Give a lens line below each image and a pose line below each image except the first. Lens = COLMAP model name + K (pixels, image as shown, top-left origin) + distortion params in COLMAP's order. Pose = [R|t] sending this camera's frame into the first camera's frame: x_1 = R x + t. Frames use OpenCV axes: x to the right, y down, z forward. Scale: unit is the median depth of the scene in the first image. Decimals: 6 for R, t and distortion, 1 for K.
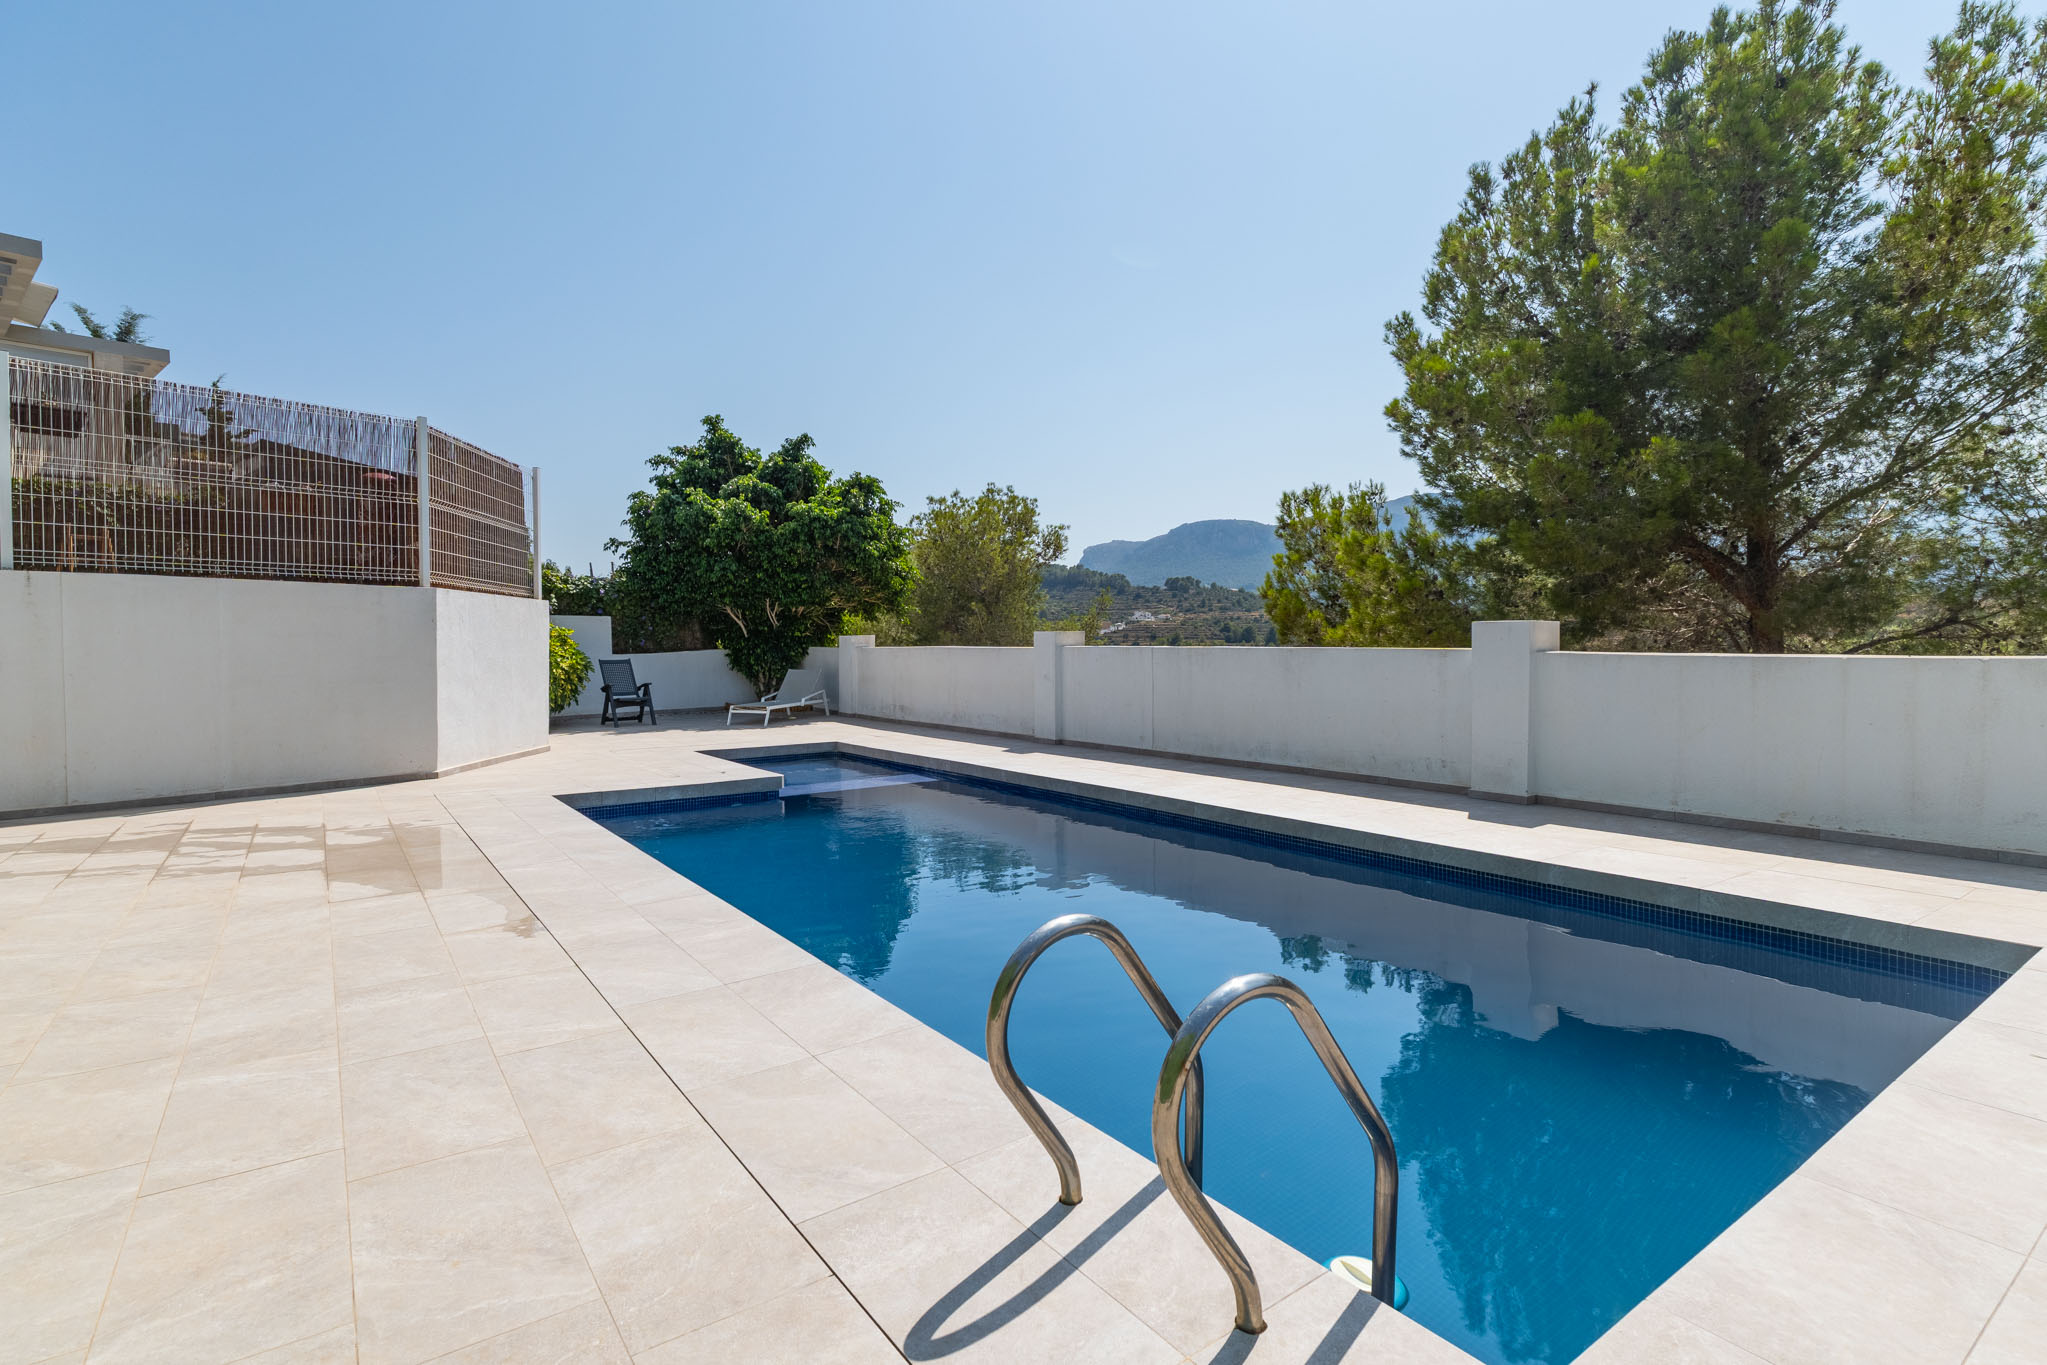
lens RADIAL K [[982.4, 0, 1028.7], [0, 982.4, 675.5], [0, 0, 1]] dist [0.003398, 0.000097]
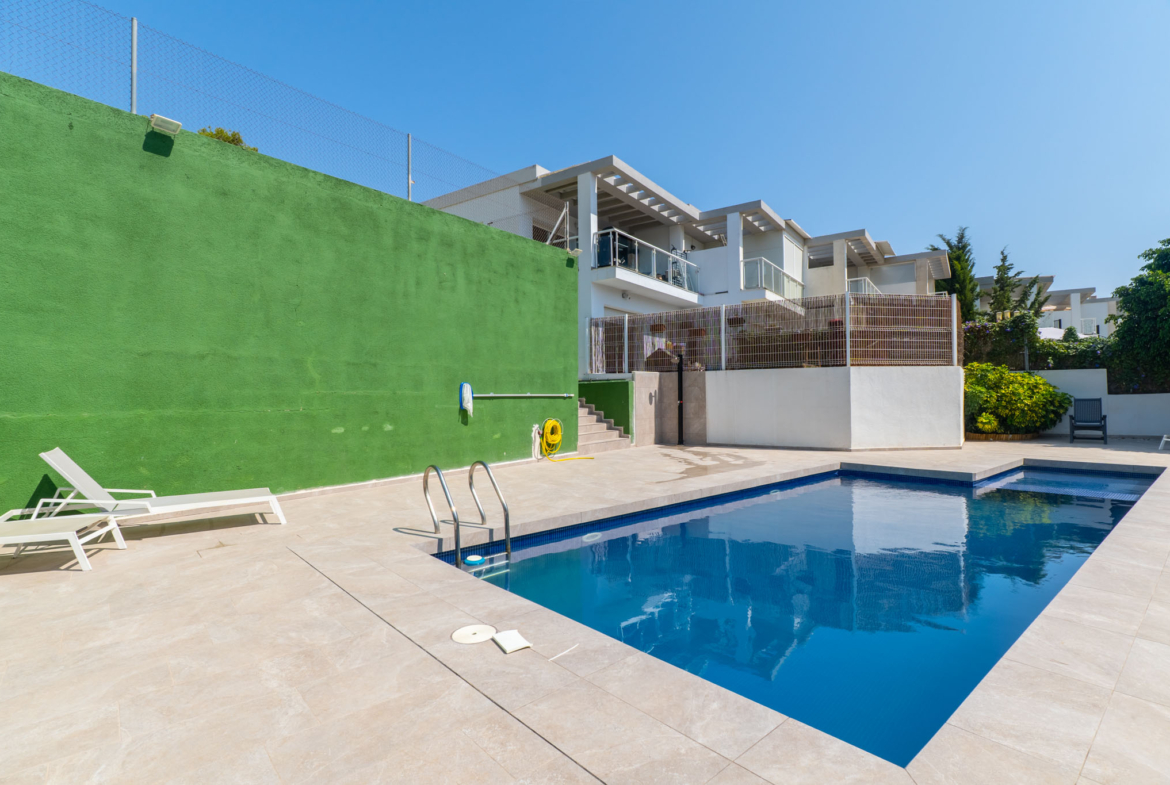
lens RADIAL K [[561.5, 0, 588.0], [0, 561.5, 388.5], [0, 0, 1]] dist [0.003398, 0.000097]
pose [[0.105578, -0.008505, -0.994375, 0.329442], [-0.016698, 0.999807, -0.010325, -0.008903], [0.994271, 0.017694, 0.105416, 0.149597]]
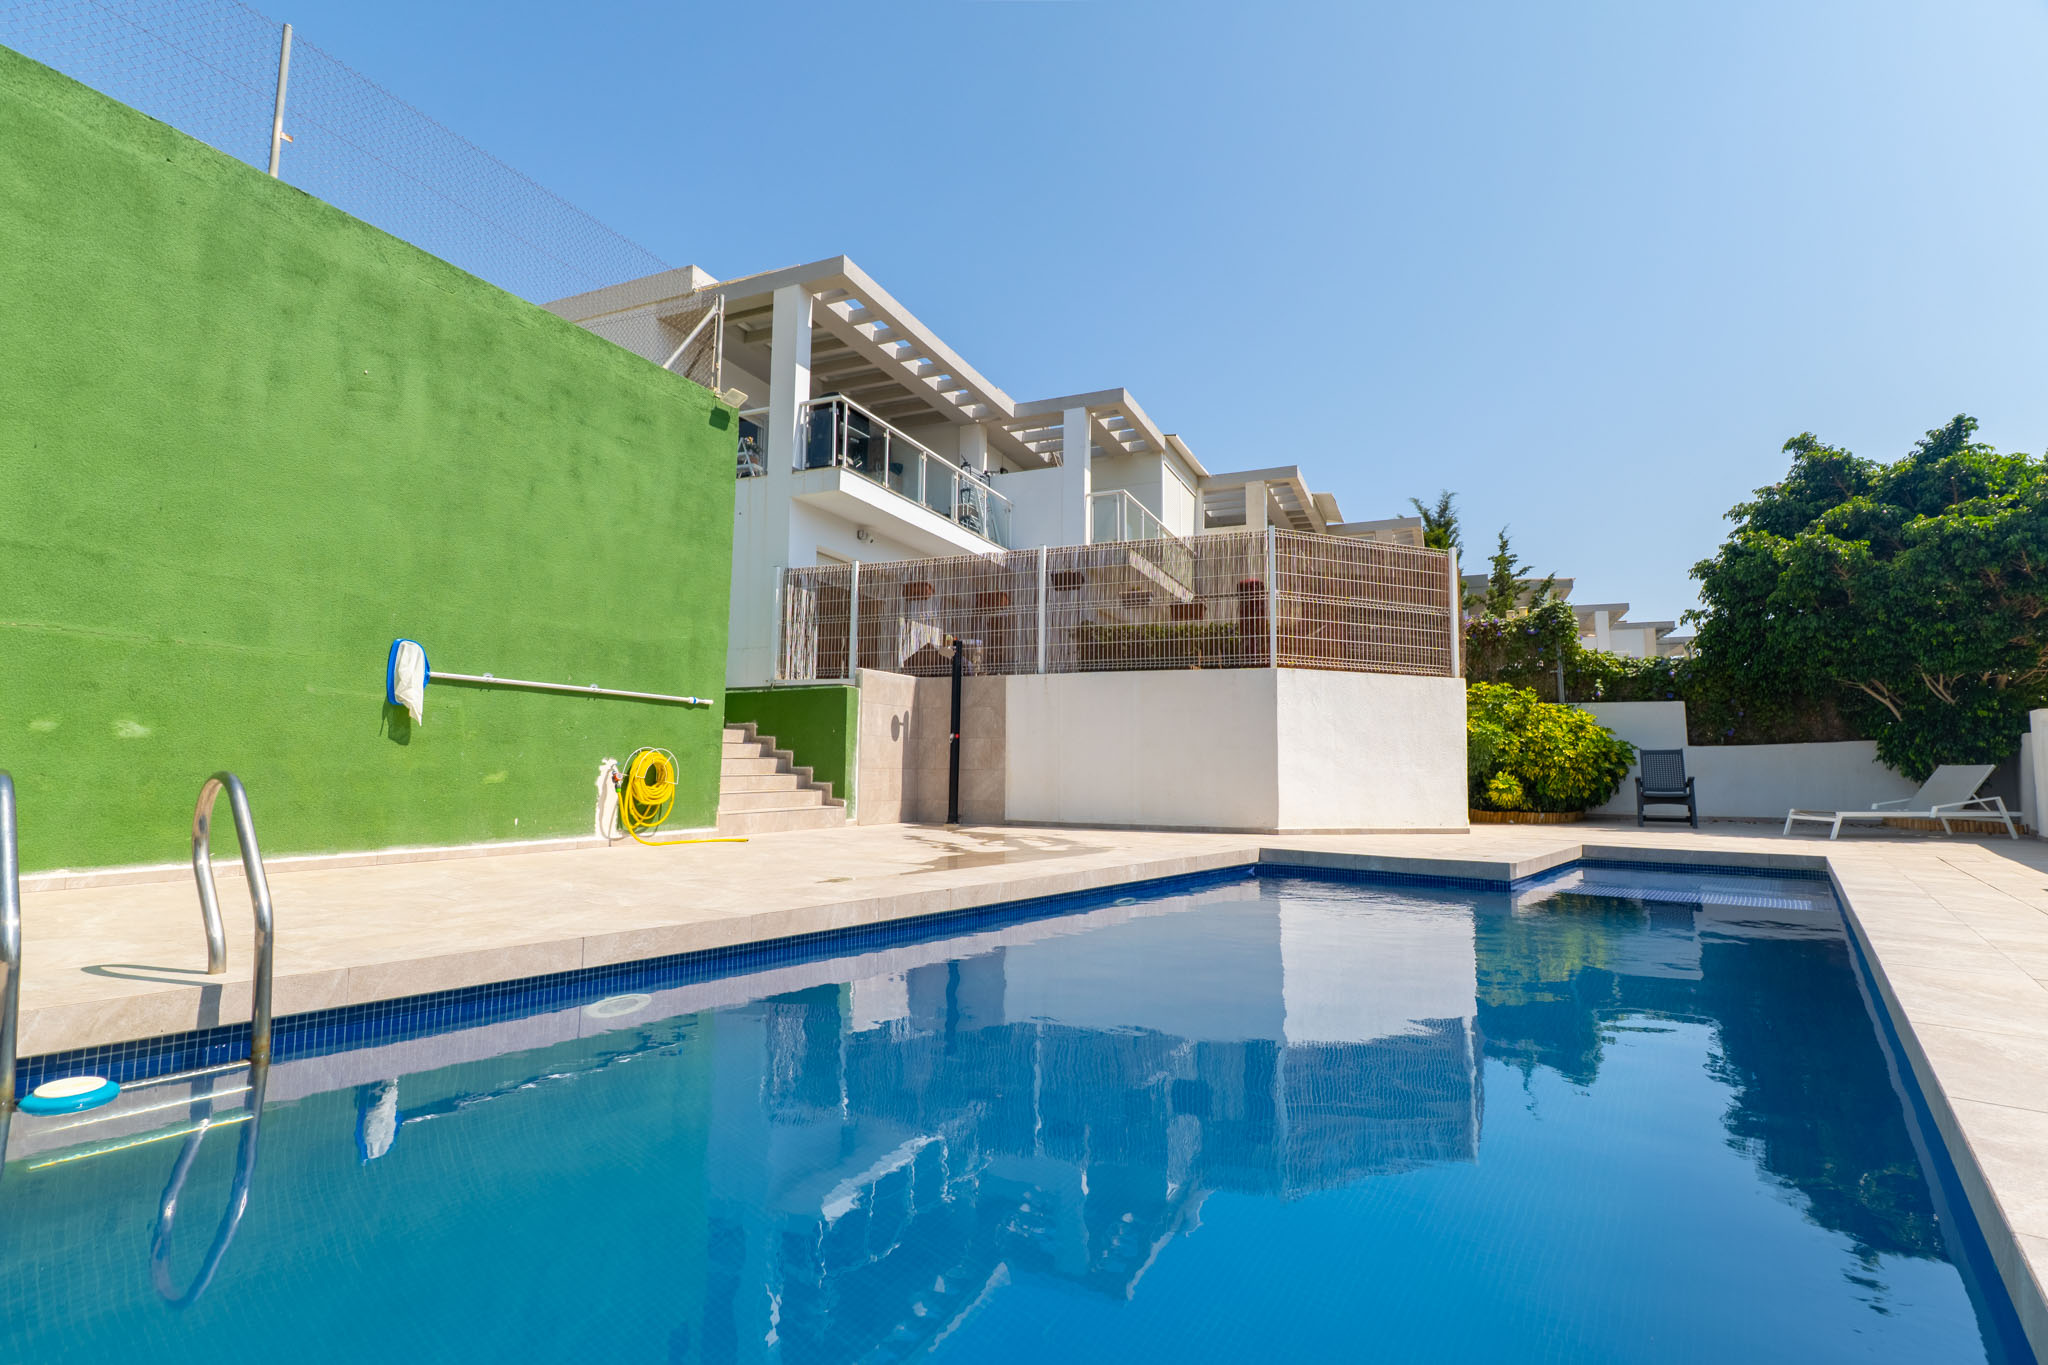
lens RADIAL K [[982.9, 0, 1029.2], [0, 982.9, 675.5], [0, 0, 1]] dist [0.003398, 0.000097]
pose [[0.299677, -0.082912, -0.950431, 0.219990], [-0.039819, 0.994261, -0.099291, 0.025194], [0.953209, 0.067600, 0.294656, 0.210588]]
